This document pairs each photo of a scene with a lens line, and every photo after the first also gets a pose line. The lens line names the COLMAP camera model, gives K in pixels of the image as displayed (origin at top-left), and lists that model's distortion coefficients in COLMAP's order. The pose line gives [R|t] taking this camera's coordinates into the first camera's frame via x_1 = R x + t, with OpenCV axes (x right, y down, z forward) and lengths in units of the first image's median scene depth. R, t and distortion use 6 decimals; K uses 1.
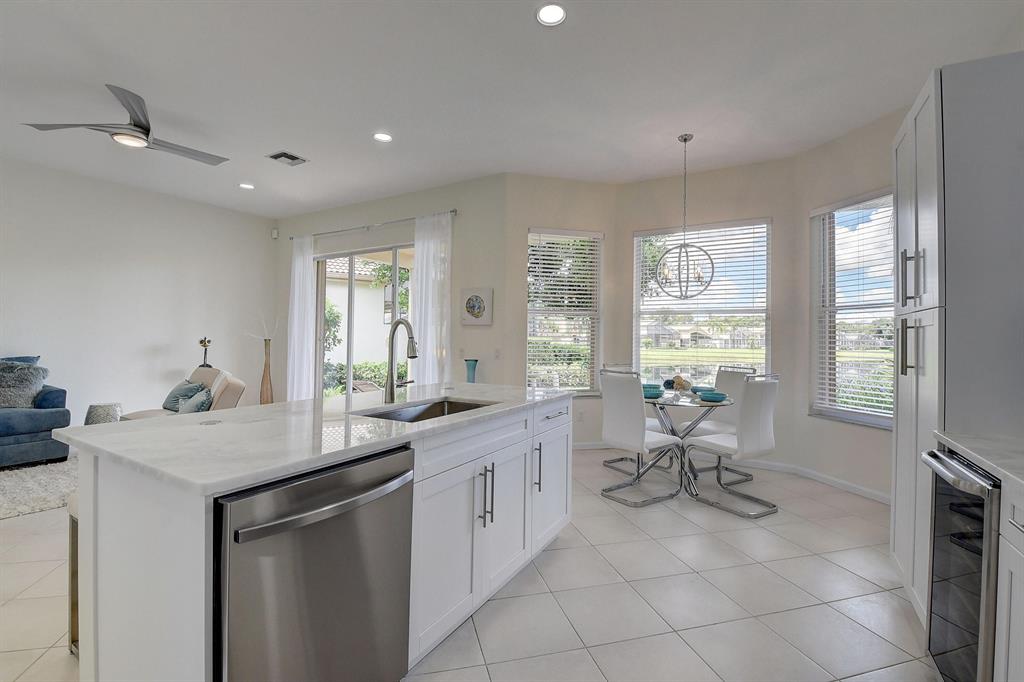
lens RADIAL K [[452.1, 0, 510.1], [0, 452.1, 332.1], [0, 0, 1]] dist [0.004540, -0.017592]
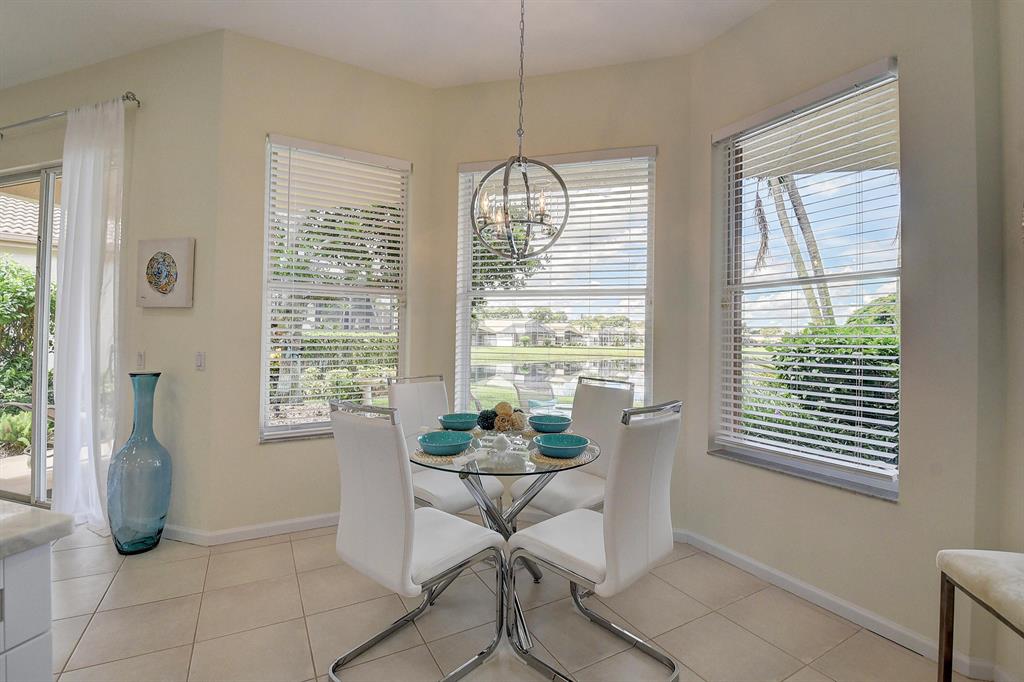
lens RADIAL K [[452.1, 0, 506.8], [0, 452.1, 334.1], [0, 0, 1]] dist [0.004540, -0.017592]
pose [[0.968777, 0.003548, 0.247908, 0.191344], [-0.005832, 0.999947, 0.008478, 0.009855], [-0.247865, -0.009659, 0.968746, 0.383489]]
